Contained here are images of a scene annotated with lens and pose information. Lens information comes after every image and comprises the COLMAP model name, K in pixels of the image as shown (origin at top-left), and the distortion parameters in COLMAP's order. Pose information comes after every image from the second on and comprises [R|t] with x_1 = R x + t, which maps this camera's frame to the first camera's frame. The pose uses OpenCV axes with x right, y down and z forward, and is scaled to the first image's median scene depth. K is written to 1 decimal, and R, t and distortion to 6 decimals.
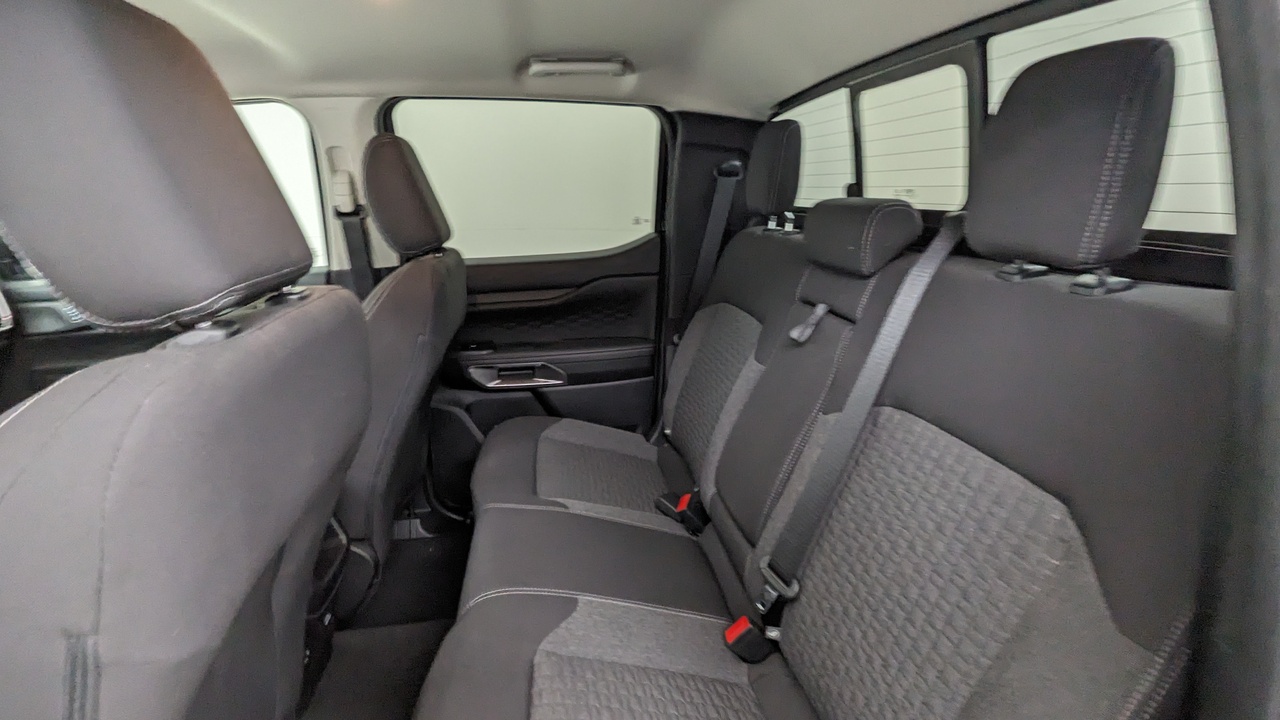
lens RADIAL K [[623.1, 0, 640.0], [0, 623.1, 360.0], [0, 0, 1]] dist [0.004179, -0.000419]
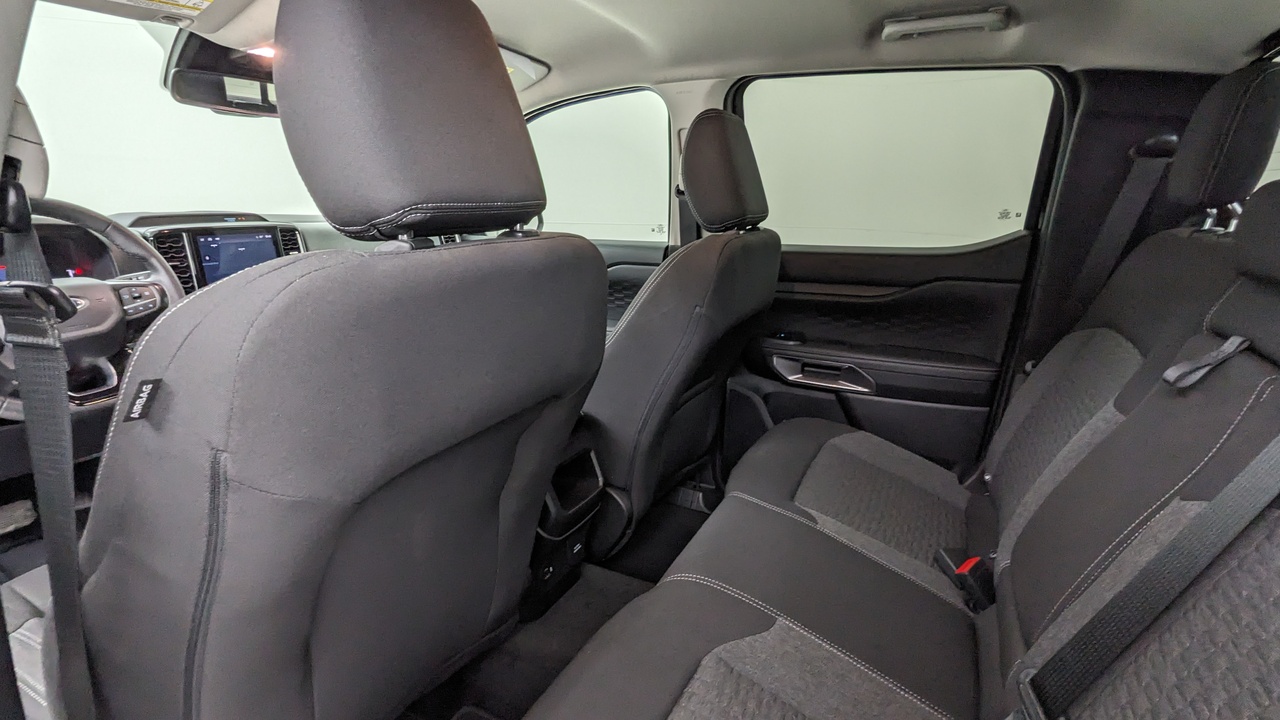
lens RADIAL K [[623.1, 0, 640.0], [0, 623.1, 360.0], [0, 0, 1]] dist [0.004179, -0.000419]
pose [[0.813635, 0.176978, -0.553784, 0.103491], [-0.180681, 0.982346, 0.048476, 0.009439], [0.552587, 0.060617, 0.831248, 0.086603]]
